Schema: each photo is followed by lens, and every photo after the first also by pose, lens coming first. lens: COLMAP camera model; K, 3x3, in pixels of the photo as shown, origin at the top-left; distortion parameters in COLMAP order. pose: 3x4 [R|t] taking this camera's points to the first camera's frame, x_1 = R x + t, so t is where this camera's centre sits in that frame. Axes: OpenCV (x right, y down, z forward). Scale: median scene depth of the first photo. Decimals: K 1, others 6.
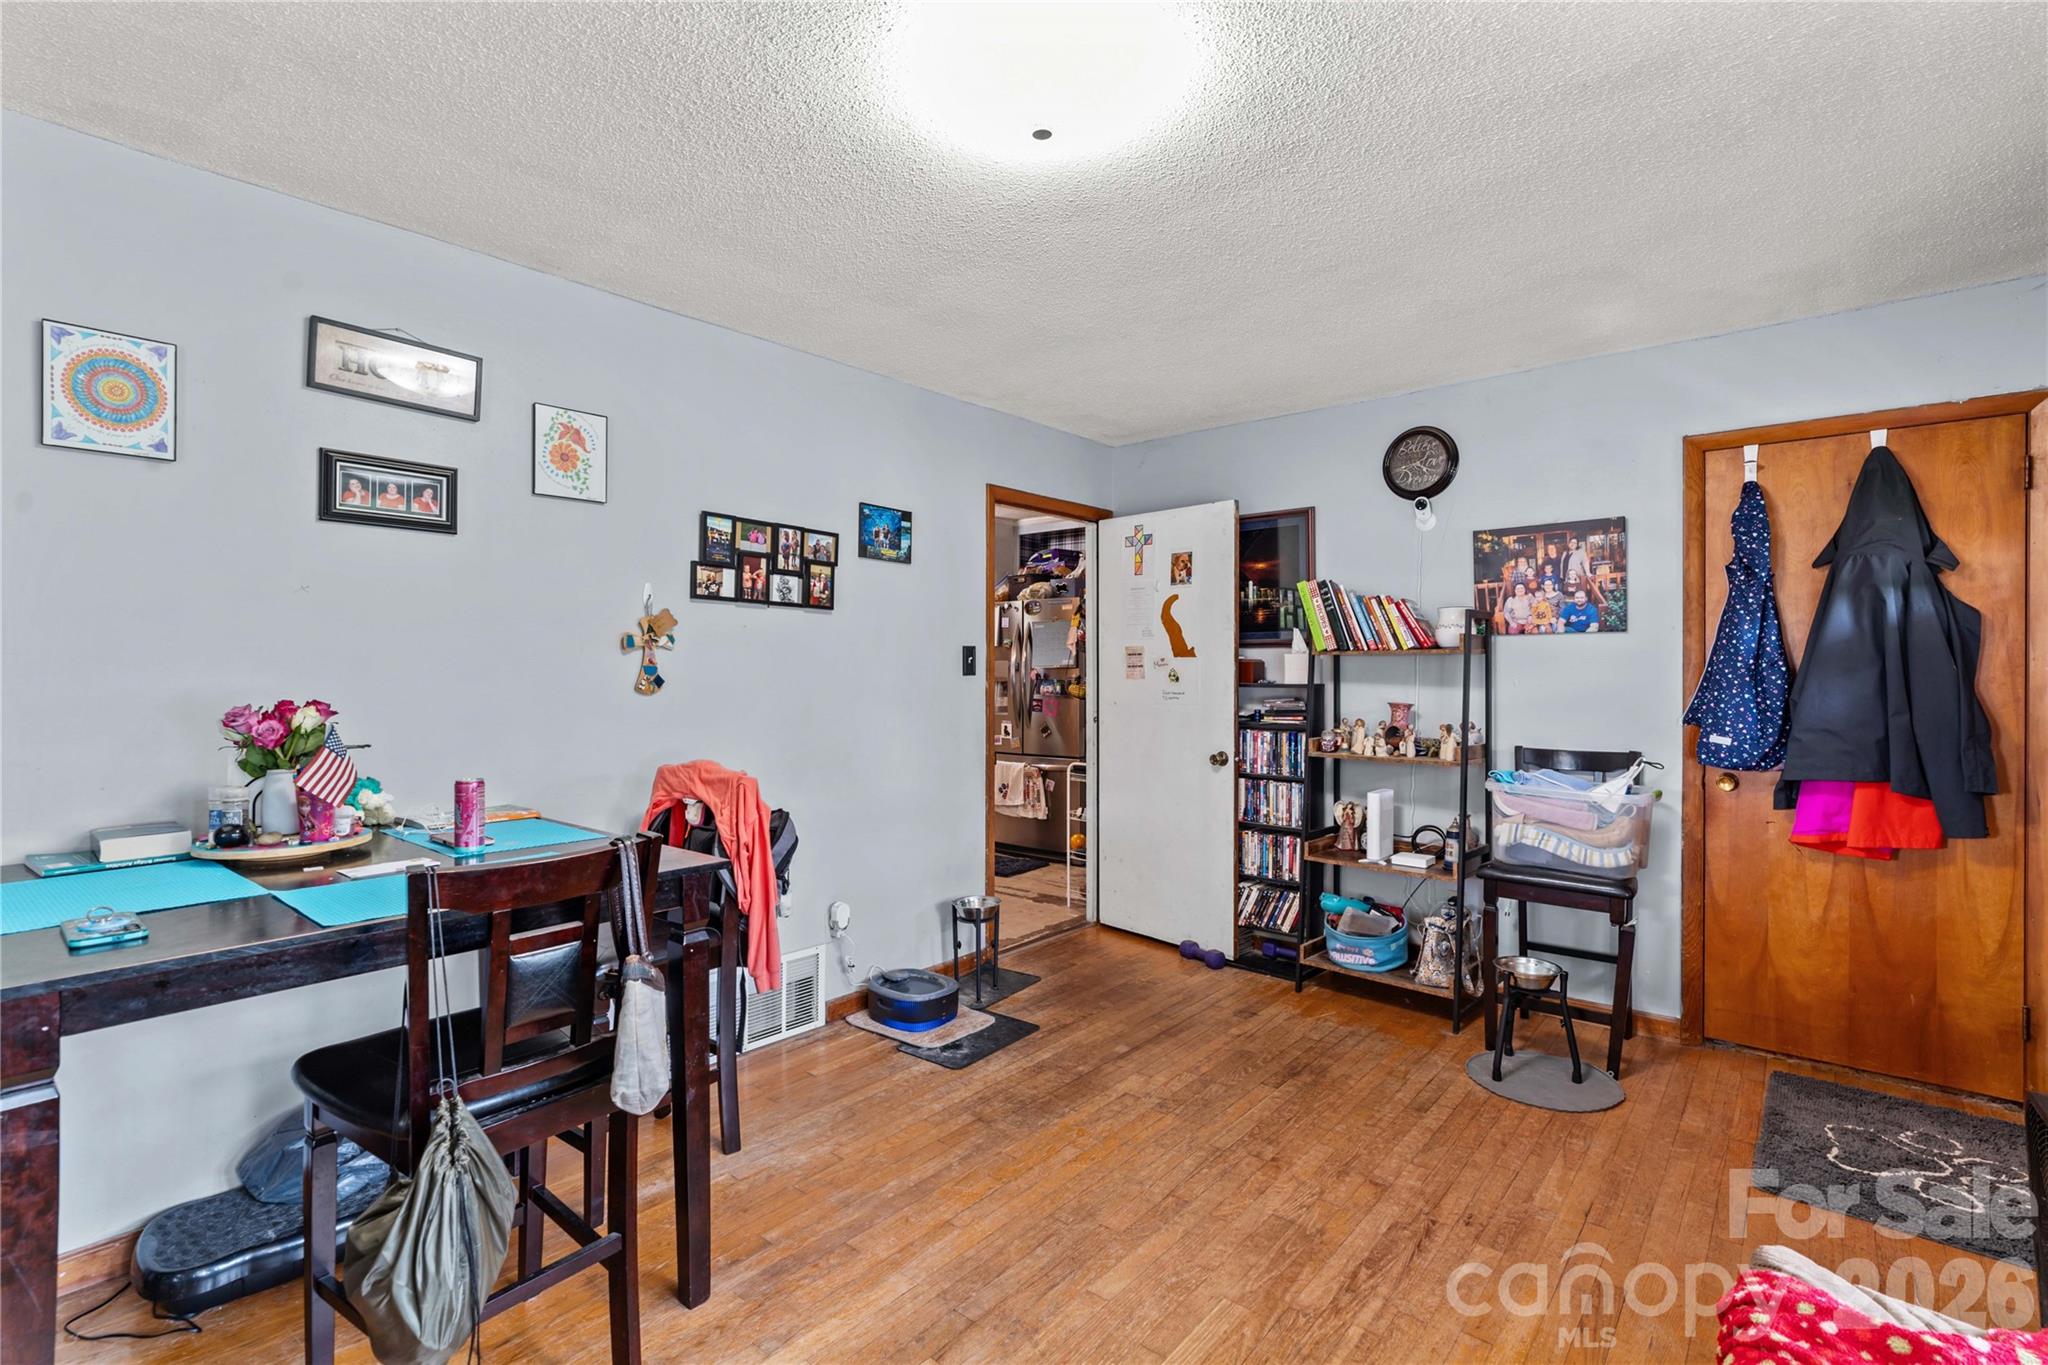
lens RADIAL K [[945.1, 0, 1020.2], [0, 945.1, 675.0], [0, 0, 1]] dist [0.000119, 0.000437]
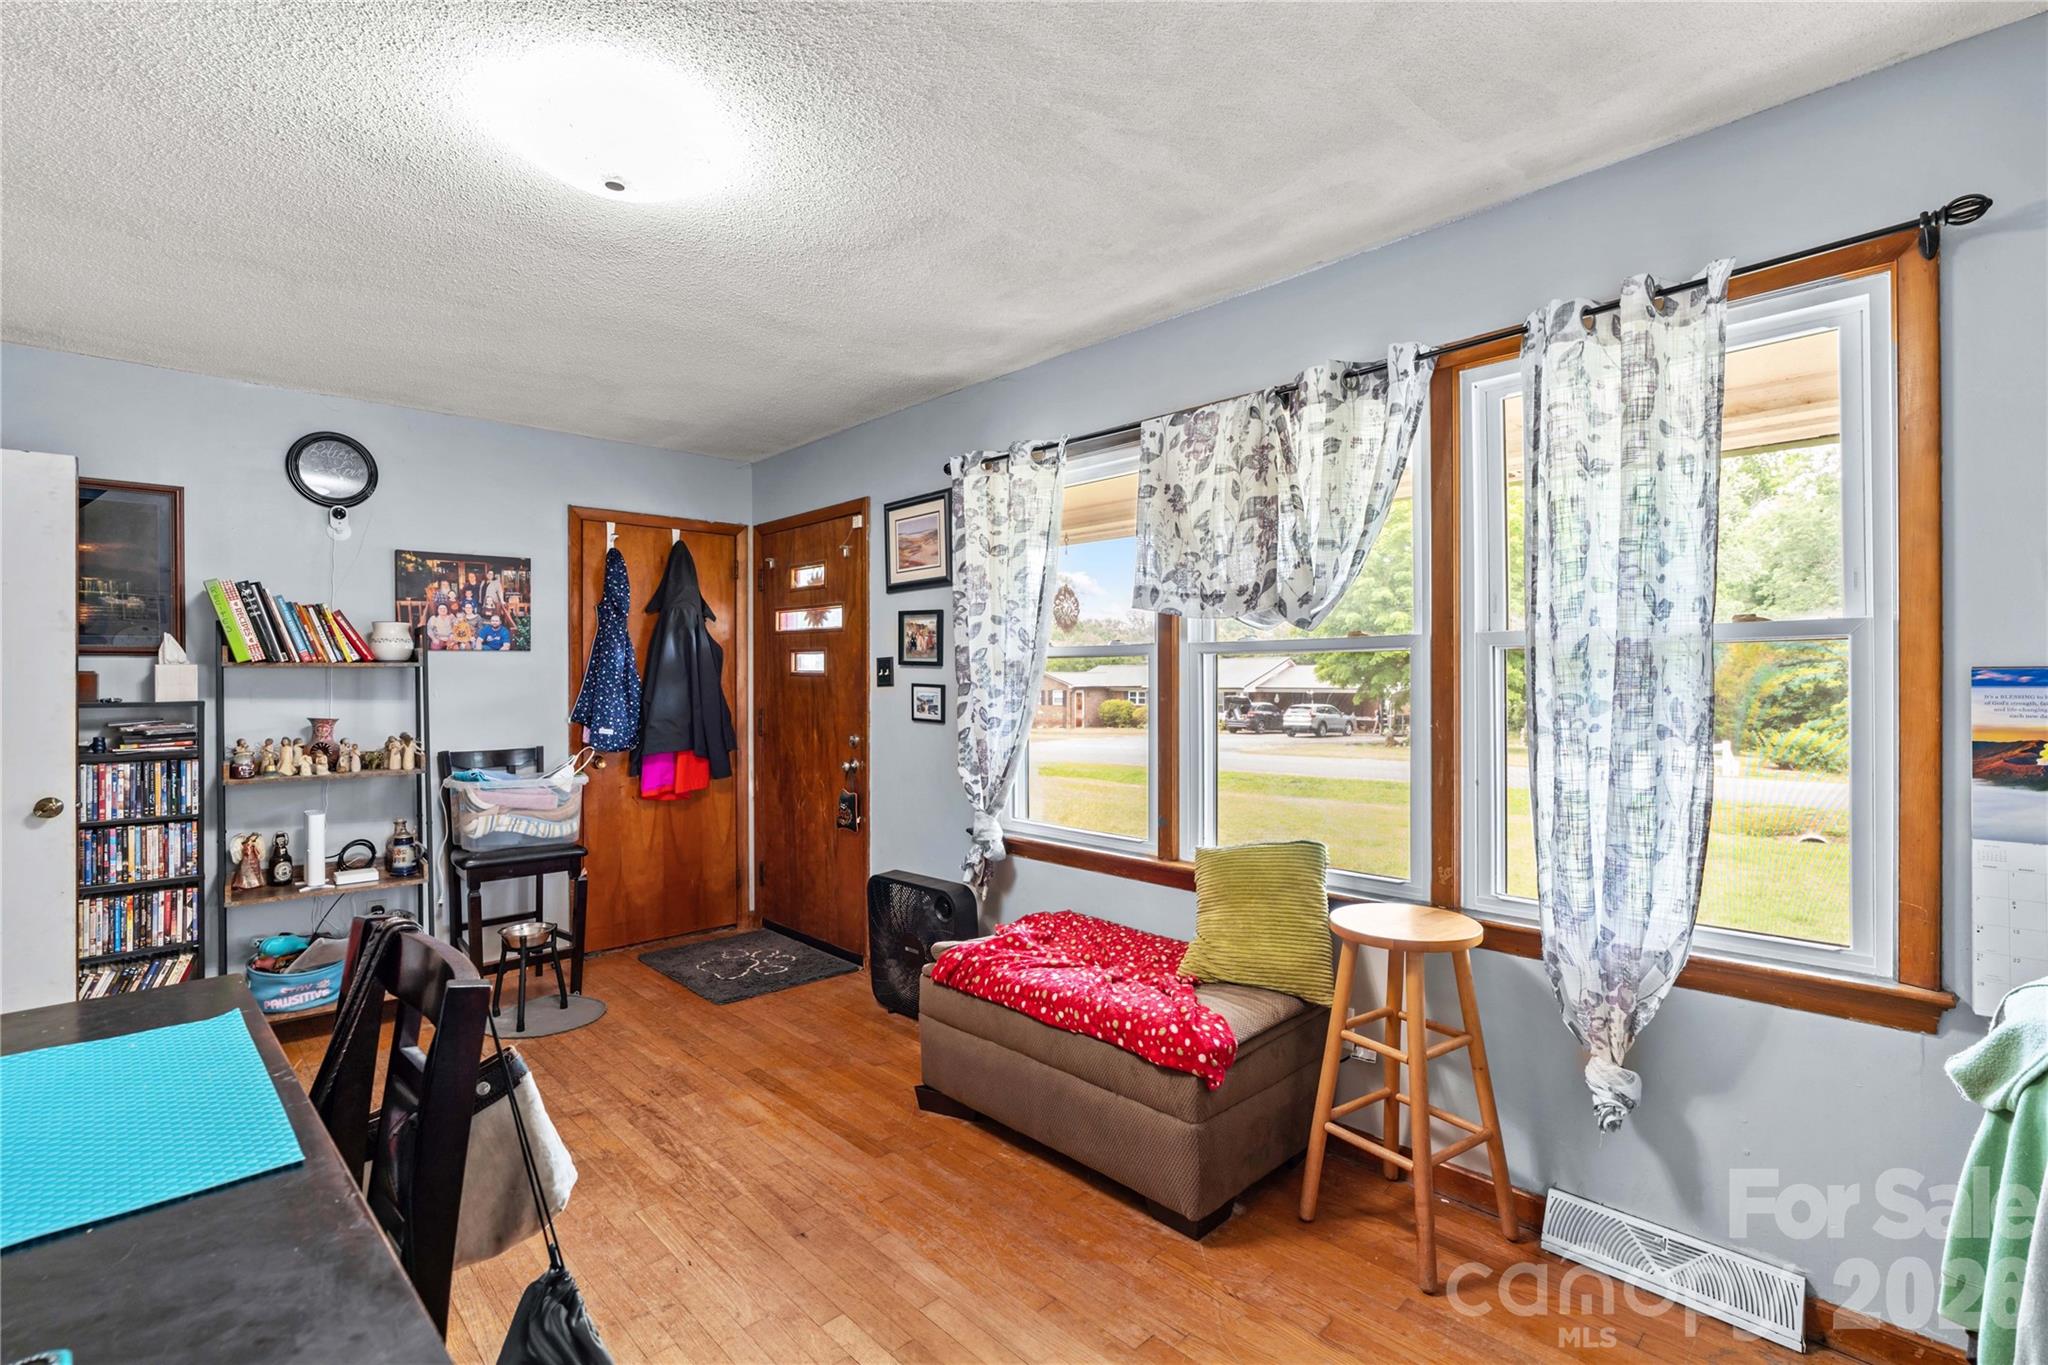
lens RADIAL K [[945.1, 0, 1020.2], [0, 945.1, 675.0], [0, 0, 1]] dist [0.000119, 0.000437]
pose [[0.107032, 0.001398, 0.994255, -0.517400], [0.011955, 0.999925, -0.002693, -0.002890], [-0.994184, 0.012175, 0.107007, 0.218025]]
